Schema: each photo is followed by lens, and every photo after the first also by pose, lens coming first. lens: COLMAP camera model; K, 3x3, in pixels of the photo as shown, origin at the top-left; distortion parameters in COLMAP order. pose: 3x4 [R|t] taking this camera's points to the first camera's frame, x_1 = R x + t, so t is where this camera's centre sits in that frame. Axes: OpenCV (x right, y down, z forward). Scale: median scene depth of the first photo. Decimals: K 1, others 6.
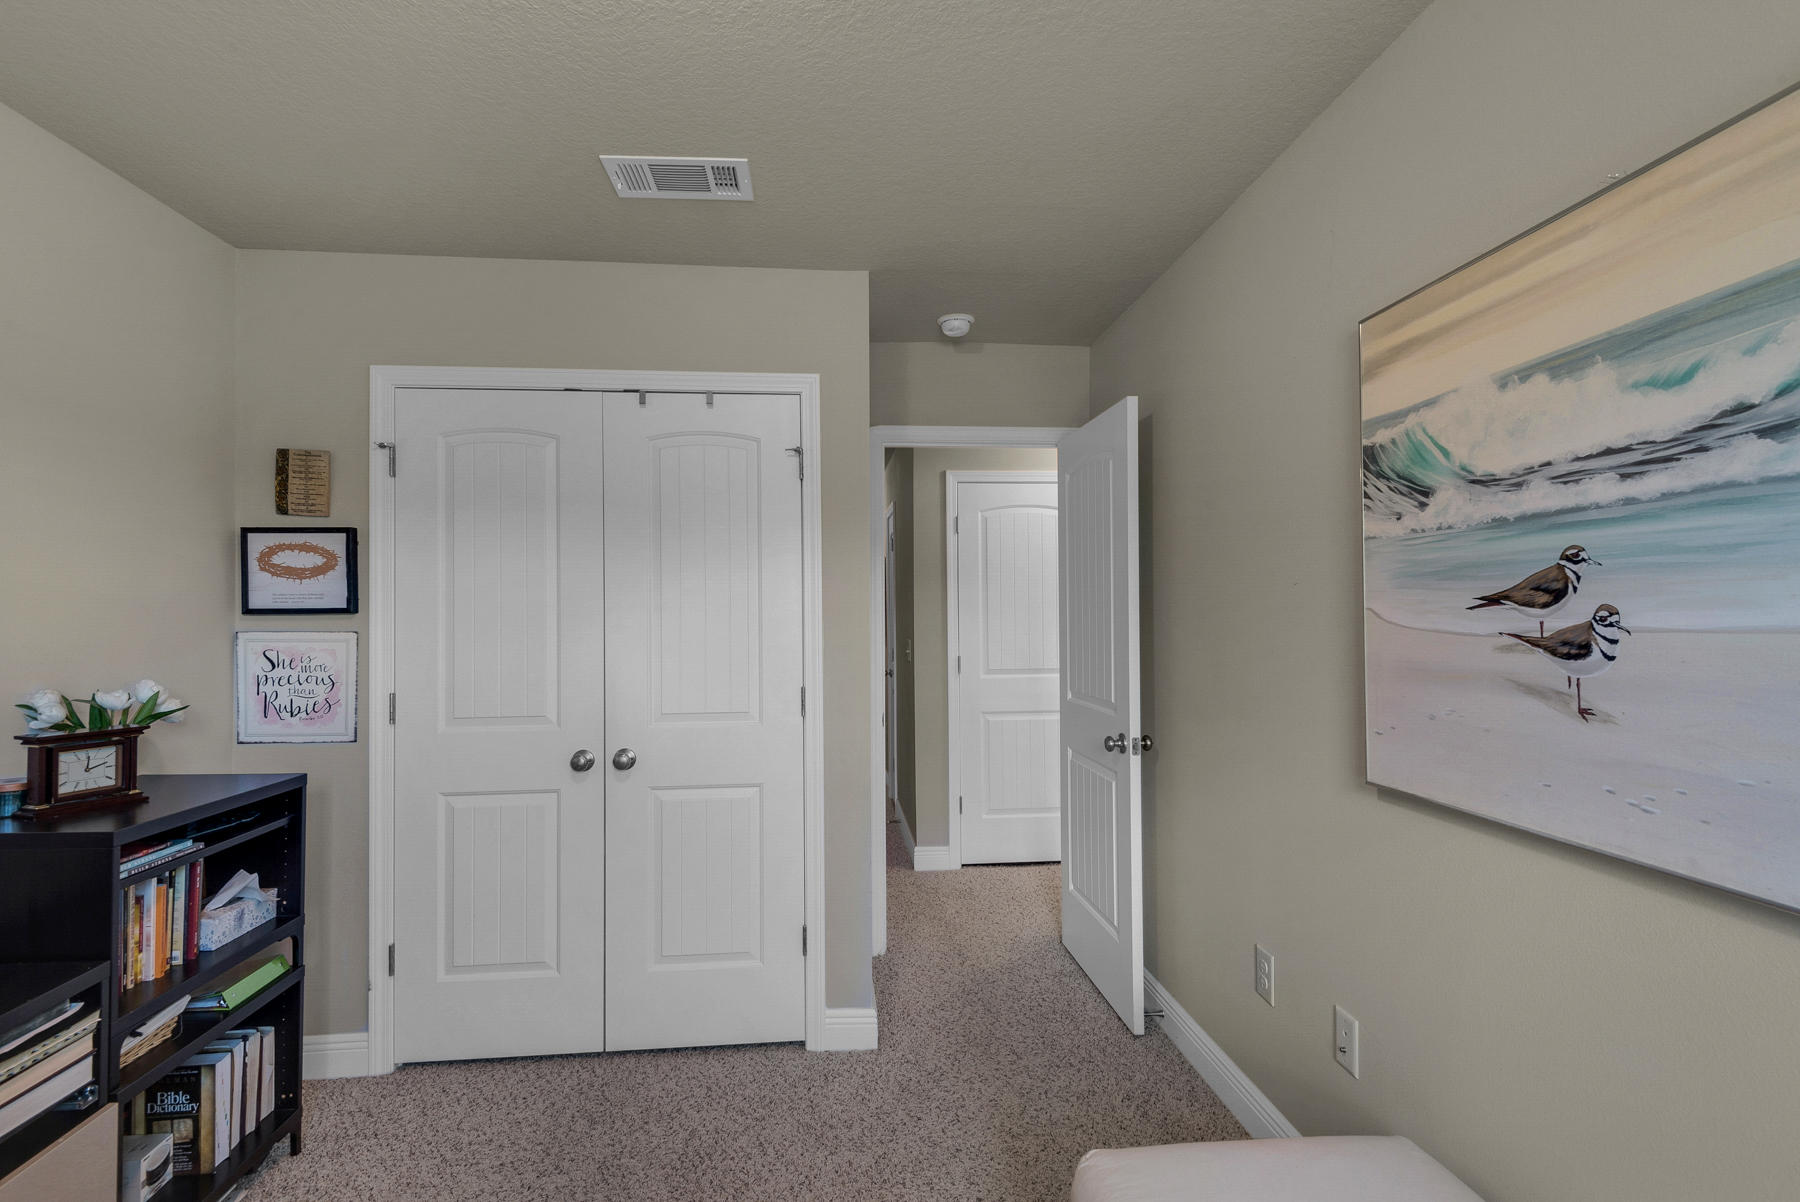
lens RADIAL K [[843.0, 0, 900.0], [0, 843.0, 601.0], [0, 0, 1]] dist [0.033457, -0.024975]
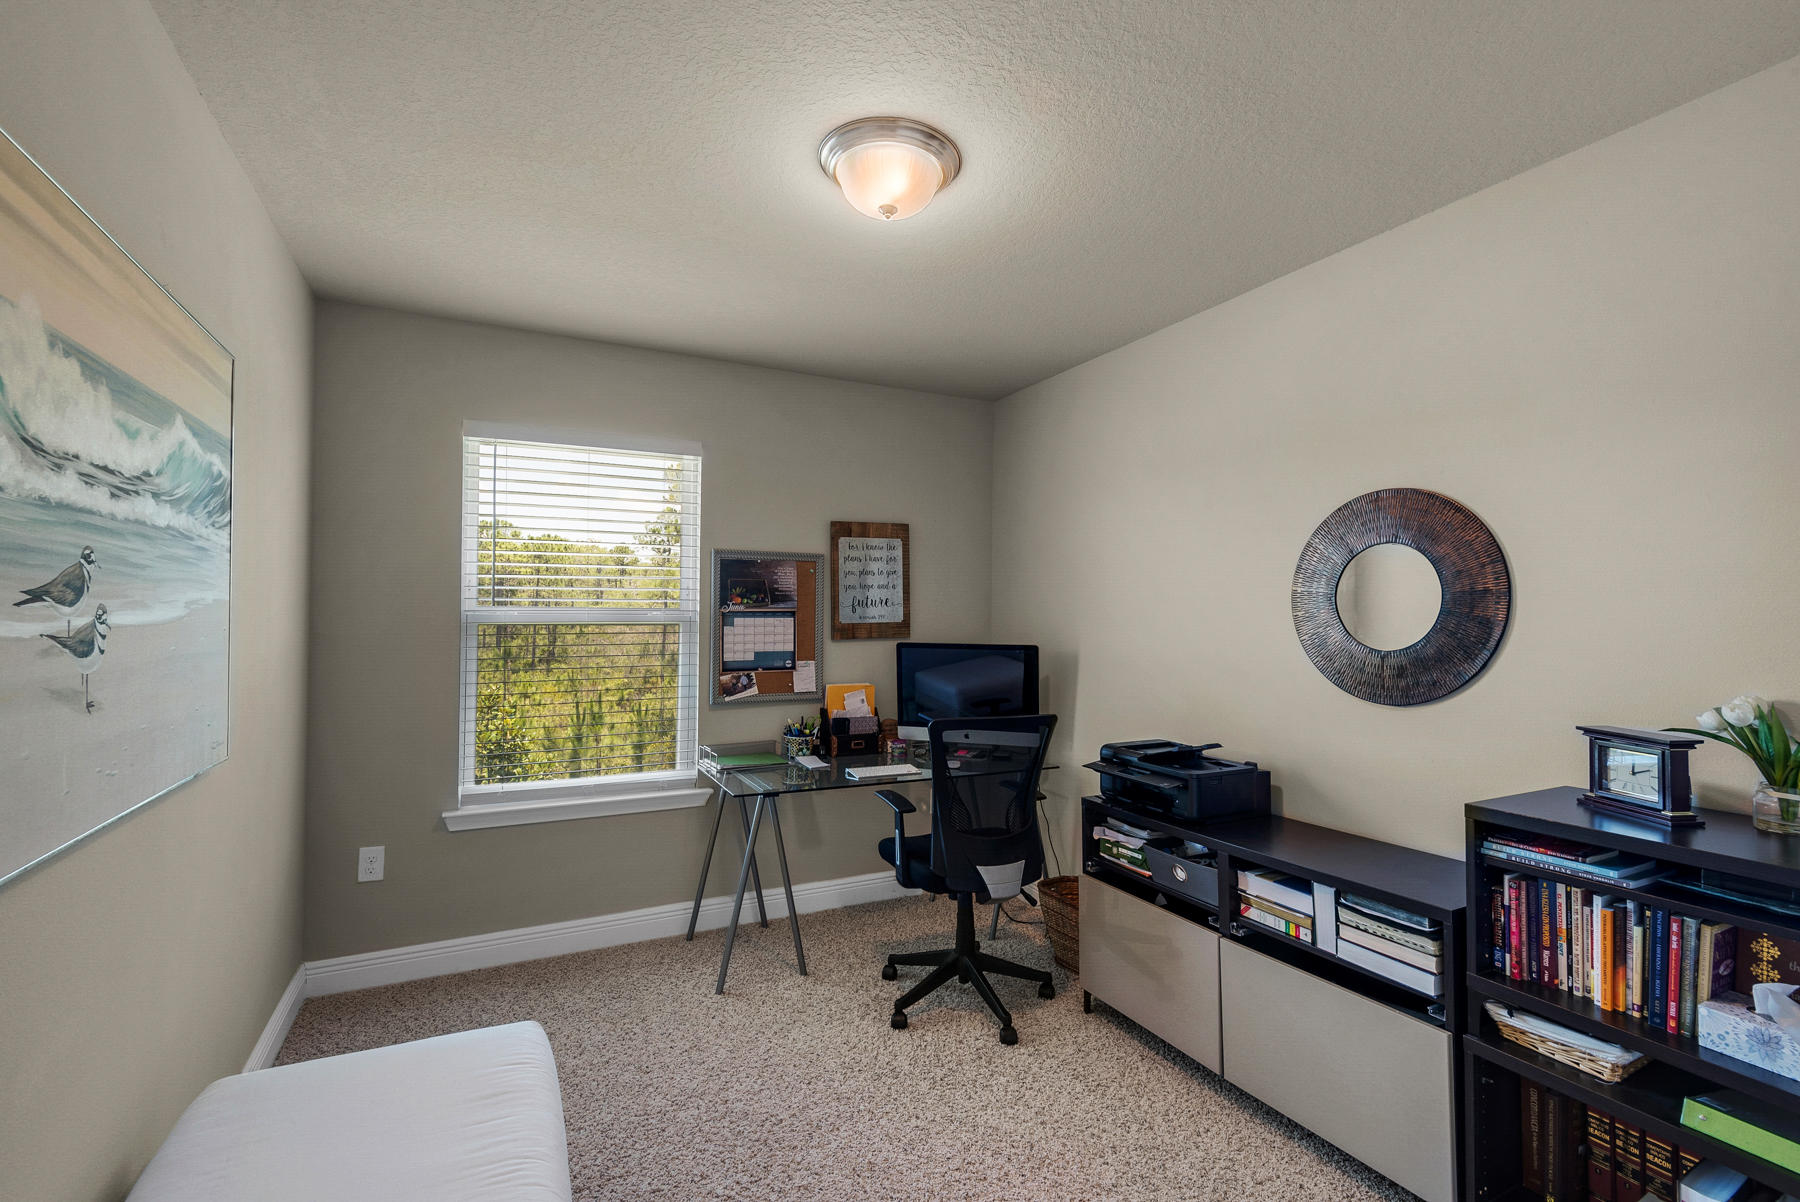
lens RADIAL K [[813.2, 0, 900.0], [0, 813.2, 601.0], [0, 0, 1]] dist [0.040283, -0.021964]
pose [[-0.930469, -0.006151, -0.366318, 0.231835], [0.005886, 0.999479, -0.031735, 0.036940], [0.366323, -0.031684, -0.929948, 2.176307]]
